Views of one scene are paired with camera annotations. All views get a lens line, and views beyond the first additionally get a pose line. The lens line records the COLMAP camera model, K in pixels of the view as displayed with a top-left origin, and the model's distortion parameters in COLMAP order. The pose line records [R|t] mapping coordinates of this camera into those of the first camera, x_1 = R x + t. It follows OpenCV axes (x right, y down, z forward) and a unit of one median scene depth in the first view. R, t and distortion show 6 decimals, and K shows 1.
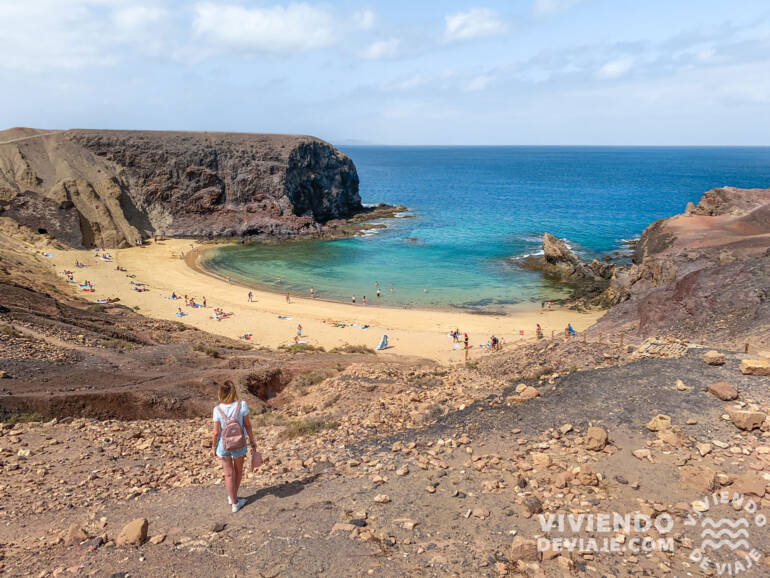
lens RADIAL K [[1109.3, 0, 385.0], [0, 1109.3, 289.0], [0, 0, 1]] dist [-0.336490, 1.295598]
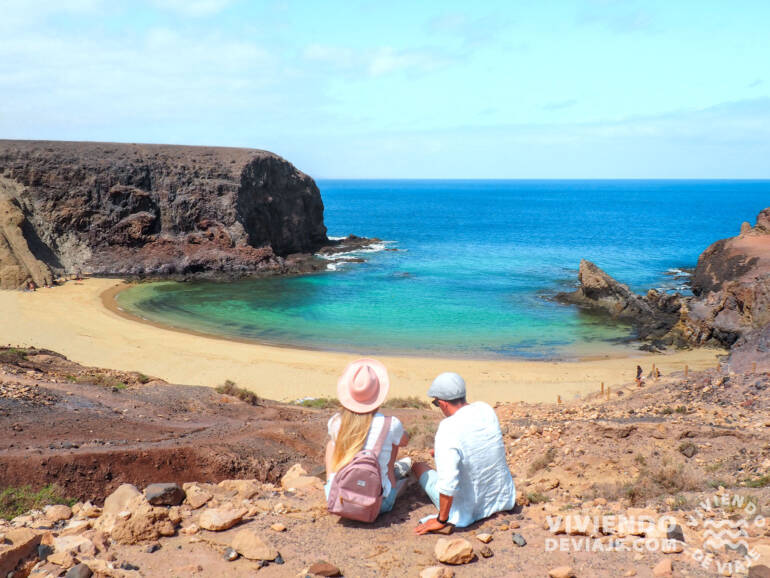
lens RADIAL K [[1109.3, 0, 385.0], [0, 1109.3, 289.0], [0, 0, 1]] dist [-0.336490, 1.295598]
pose [[0.991471, -0.008571, 0.130047, -0.088226], [0.018697, 0.996868, -0.076846, 0.025682], [-0.128981, 0.078622, 0.988525, 0.208546]]
